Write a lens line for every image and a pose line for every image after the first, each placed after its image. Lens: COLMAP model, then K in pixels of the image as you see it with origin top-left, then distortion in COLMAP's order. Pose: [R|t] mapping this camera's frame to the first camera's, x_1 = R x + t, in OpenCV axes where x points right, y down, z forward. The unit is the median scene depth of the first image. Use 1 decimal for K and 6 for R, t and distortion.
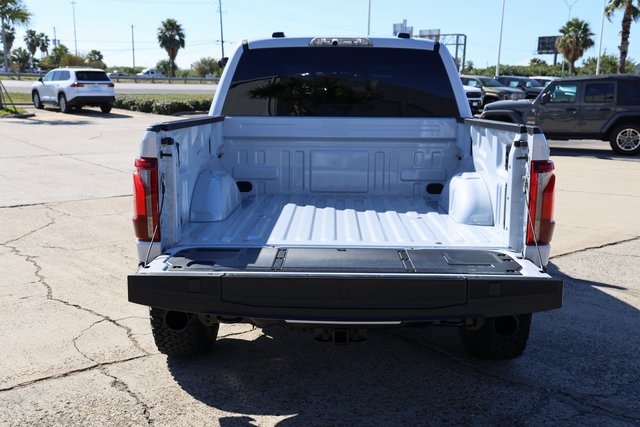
lens RADIAL K [[707.0, 0, 318.1], [0, 707.0, 216.3], [0, 0, 1]] dist [0.089132, 0.000000]
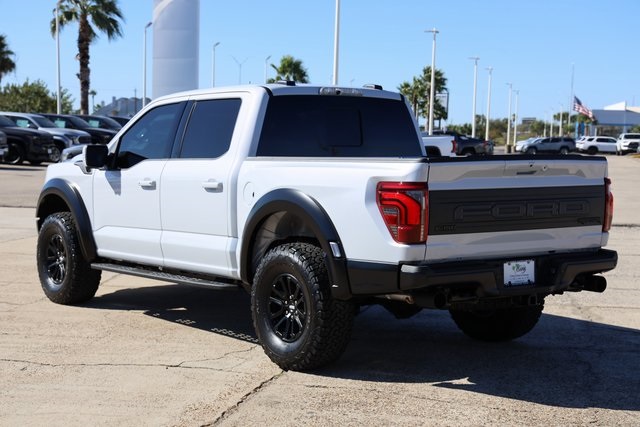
lens RADIAL K [[1131.3, 0, 319.1], [0, 1131.3, 211.6], [0, 0, 1]] dist [0.221175, 0.000000]
pose [[0.784897, -0.041322, 0.618246, -0.798410], [0.105924, 0.992035, -0.068171, 0.046694], [-0.610505, 0.118994, 0.783022, -0.268406]]
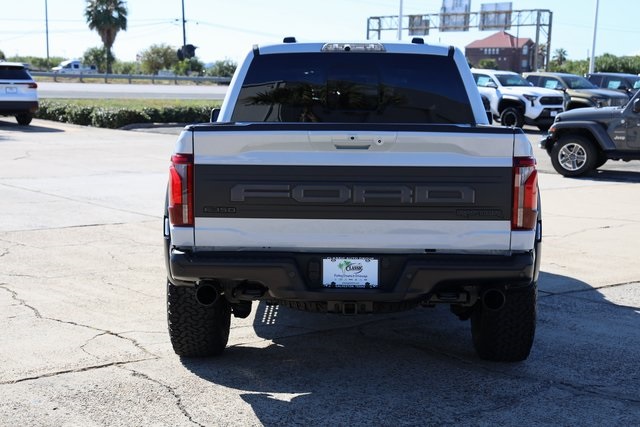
lens RADIAL K [[1090.9, 0, 321.4], [0, 1090.9, 213.4], [0, 0, 1]] dist [0.300729, 0.000000]
pose [[0.999982, 0.002213, -0.005604, -0.002192], [-0.002586, 0.997726, -0.067348, 0.061693], [0.005442, 0.067361, 0.997714, -0.357776]]
